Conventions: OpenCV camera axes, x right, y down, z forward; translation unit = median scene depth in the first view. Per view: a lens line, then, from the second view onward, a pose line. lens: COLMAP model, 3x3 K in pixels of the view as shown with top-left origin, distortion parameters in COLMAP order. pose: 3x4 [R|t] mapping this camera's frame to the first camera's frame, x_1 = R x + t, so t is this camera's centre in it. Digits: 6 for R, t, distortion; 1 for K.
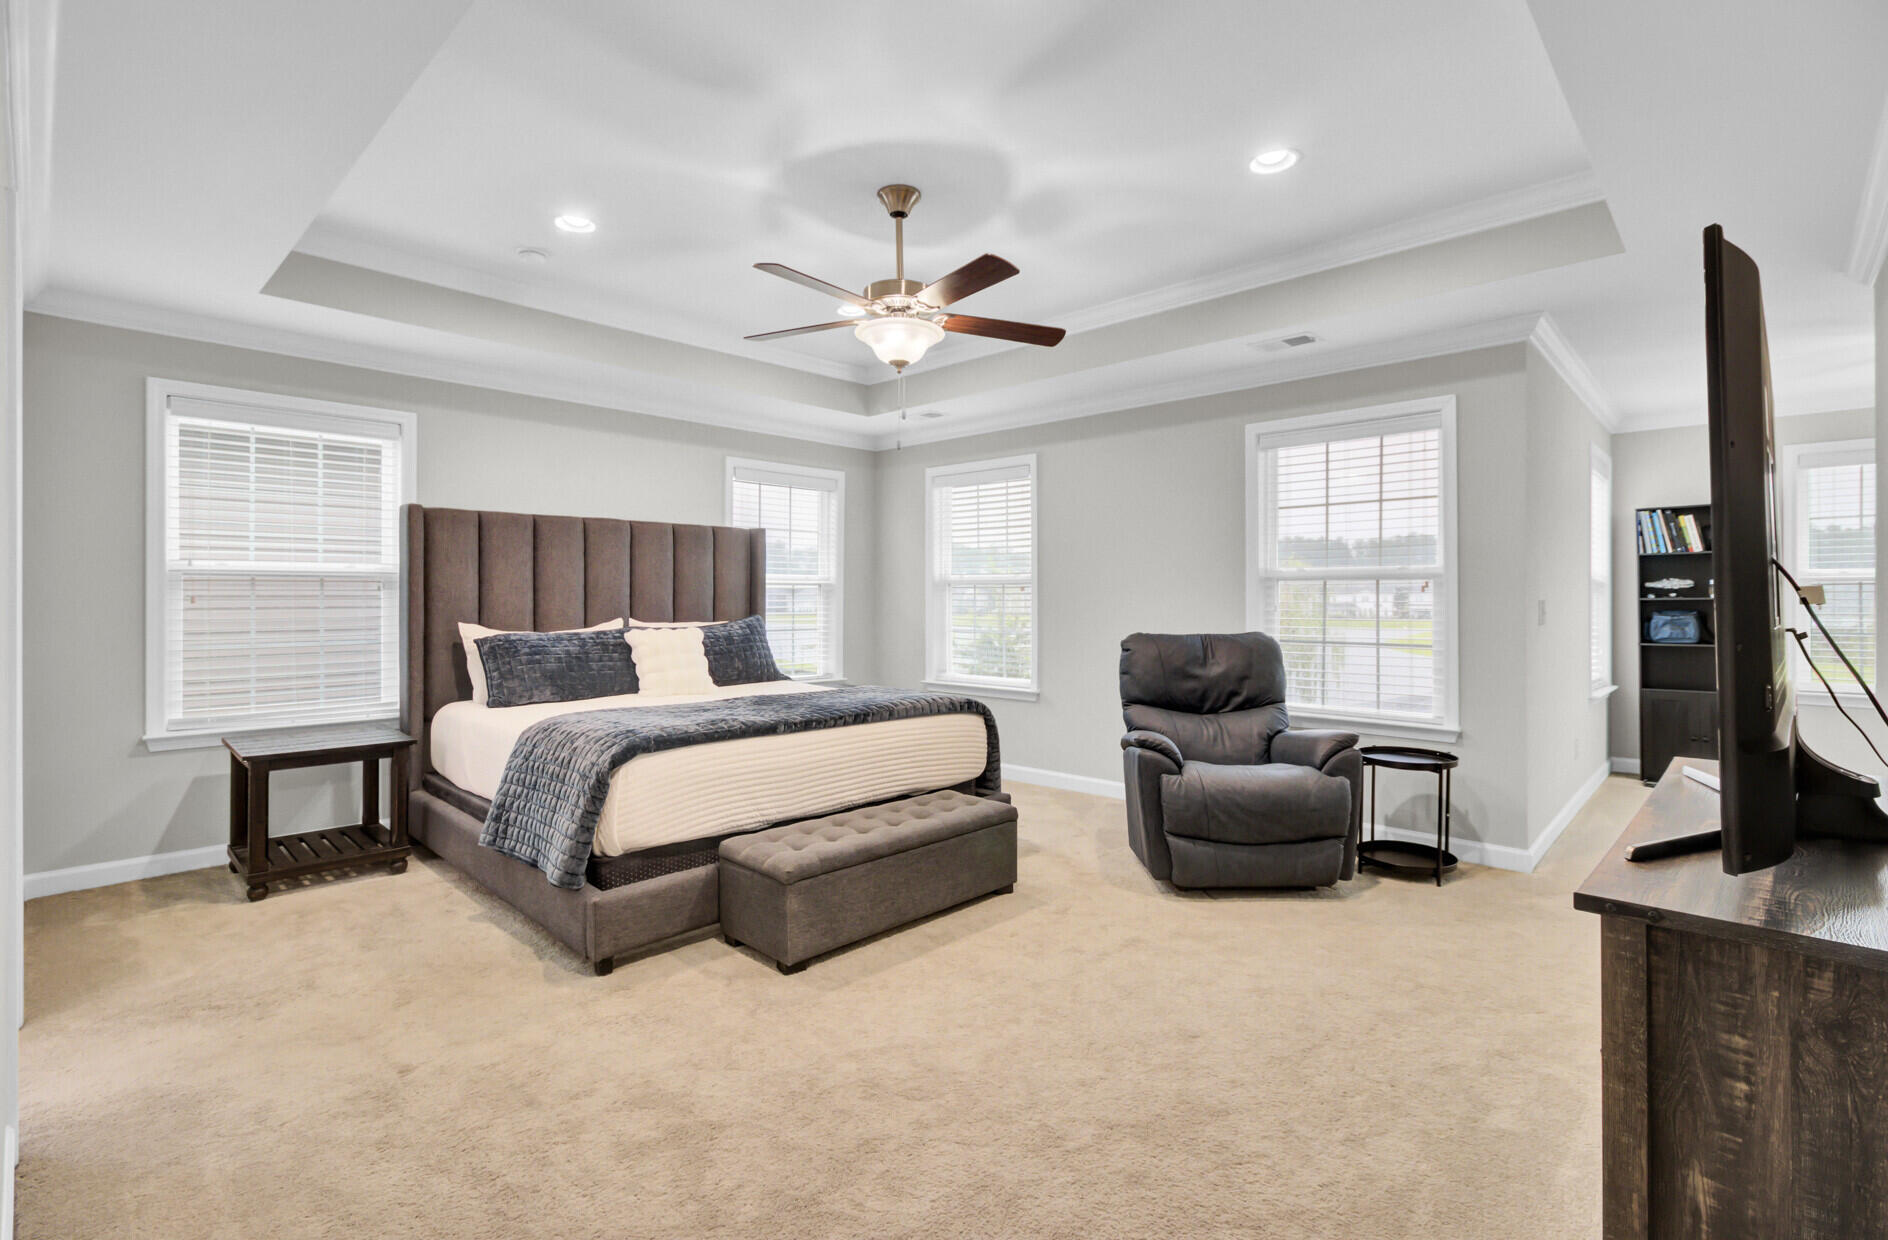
lens RADIAL K [[869.0, 0, 941.6], [0, 869.0, 611.5], [0, 0, 1]] dist [0.000043, 0.000113]
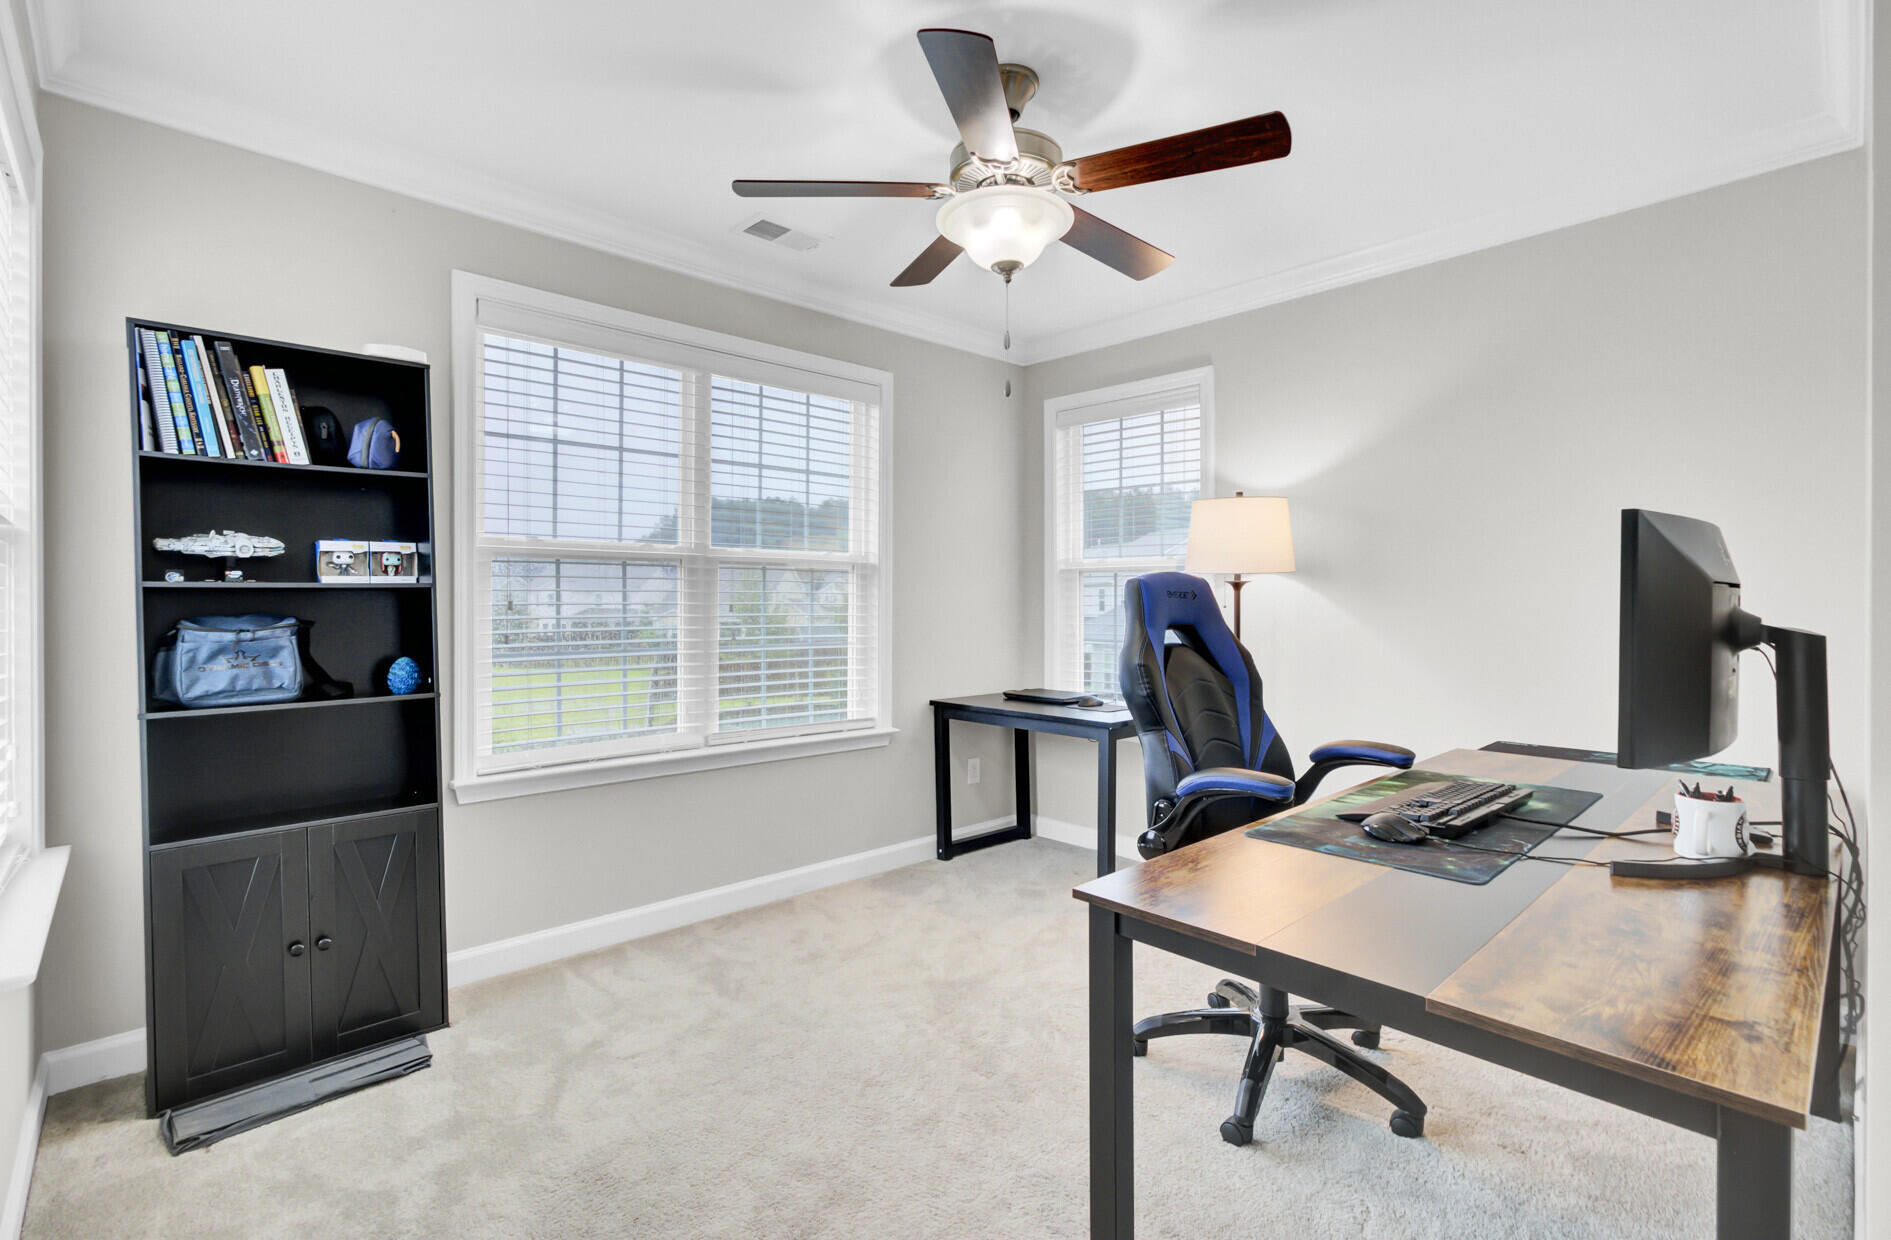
lens RADIAL K [[870.4, 0, 938.6], [0, 870.4, 604.9], [0, 0, 1]] dist [0.000043, 0.000113]
pose [[0.062724, -0.004330, 0.998021, 0.485918], [-0.000315, 0.999990, 0.004358, -0.007716], [-0.998031, -0.000587, 0.062722, 0.672994]]
